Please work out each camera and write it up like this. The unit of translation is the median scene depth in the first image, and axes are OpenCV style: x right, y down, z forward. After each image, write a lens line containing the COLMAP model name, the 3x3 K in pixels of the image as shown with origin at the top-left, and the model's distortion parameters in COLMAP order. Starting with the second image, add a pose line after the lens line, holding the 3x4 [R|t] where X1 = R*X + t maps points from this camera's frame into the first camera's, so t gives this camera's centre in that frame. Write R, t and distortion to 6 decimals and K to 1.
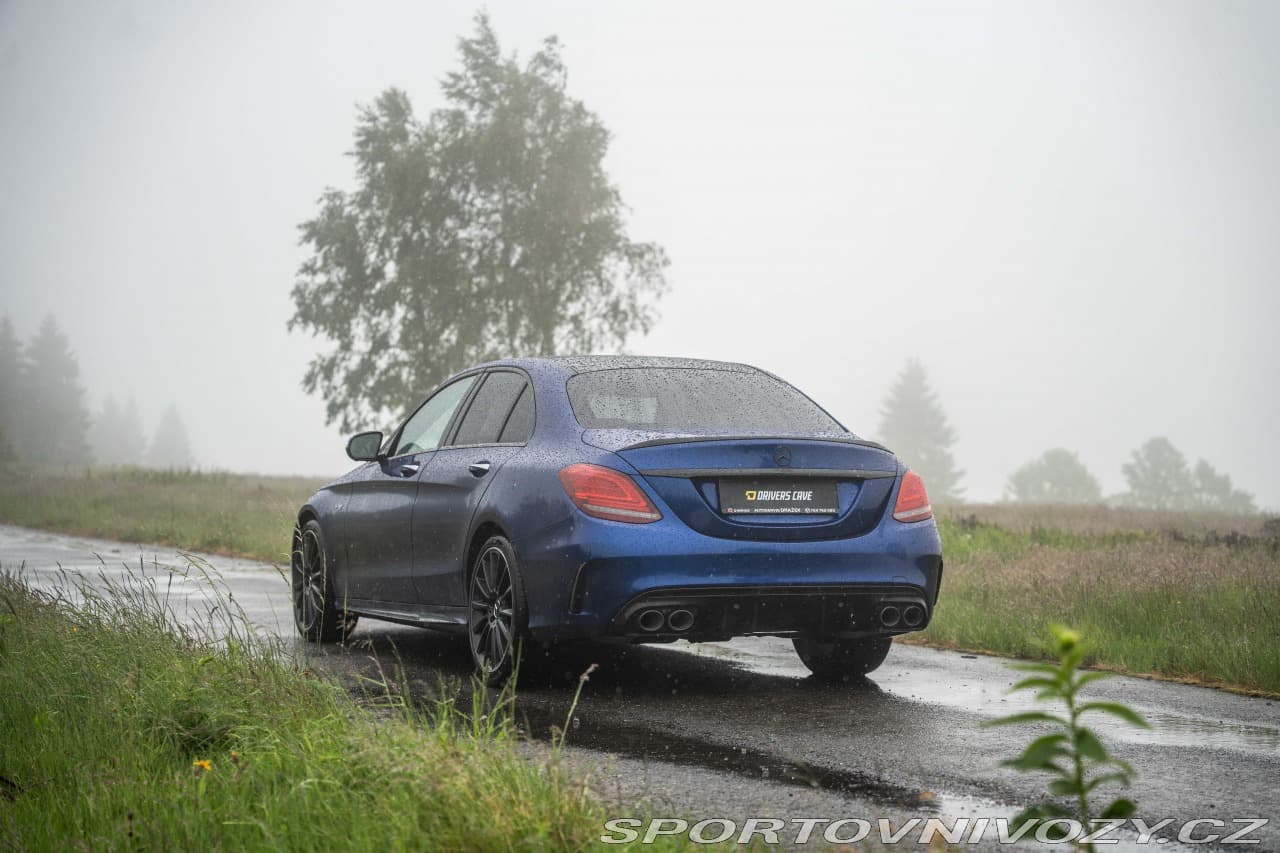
lens RADIAL K [[2346.1, 0, 620.6], [0, 2346.1, 425.9], [0, 0, 1]] dist [0.676539, -3.482719]
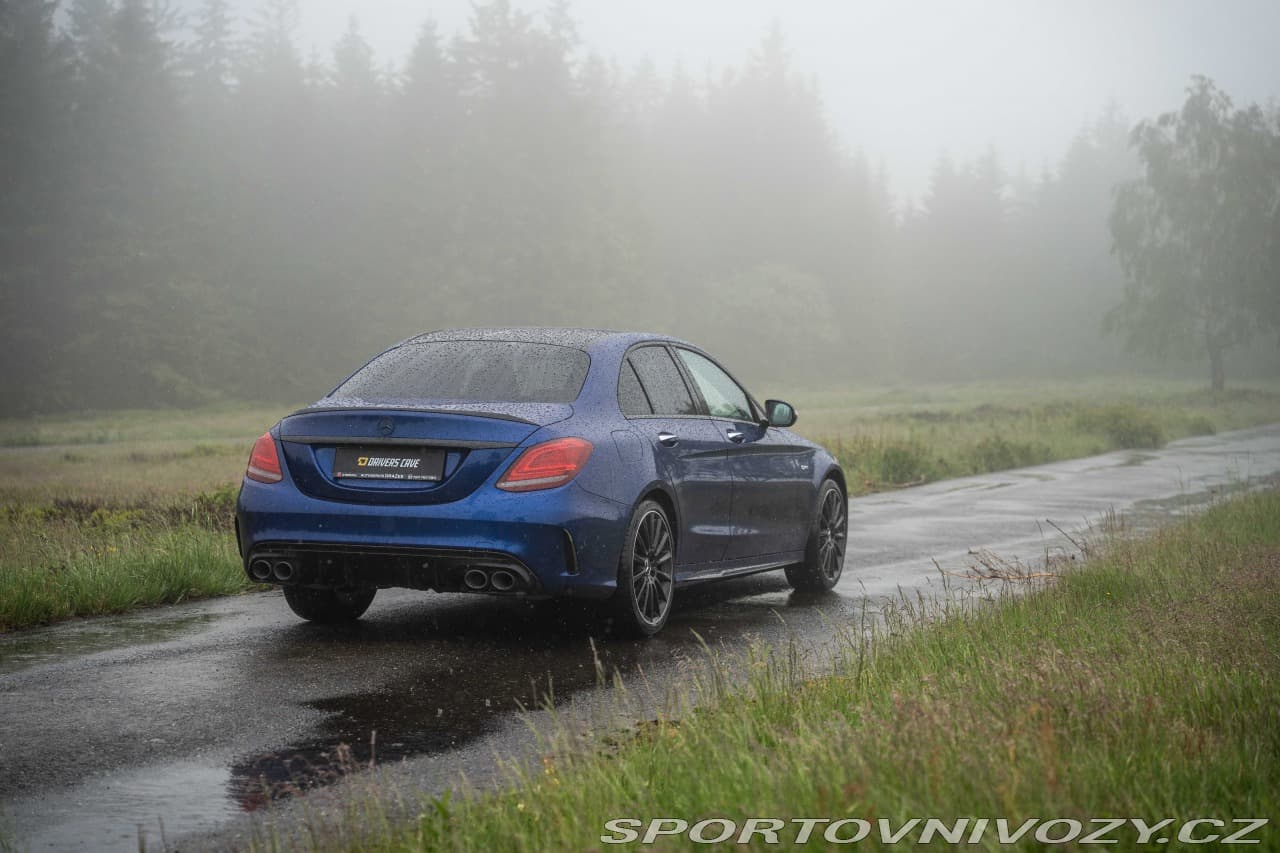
lens RADIAL K [[2581.7, 0, 640.0], [0, 2581.7, 426.5], [0, 0, 1]] dist [0.362242, -0.016000]
pose [[0.714785, 0.021698, -0.699008, 0.157643], [-0.005057, 0.999653, 0.025860, -0.002928], [0.699326, -0.014949, 0.714646, 0.037097]]
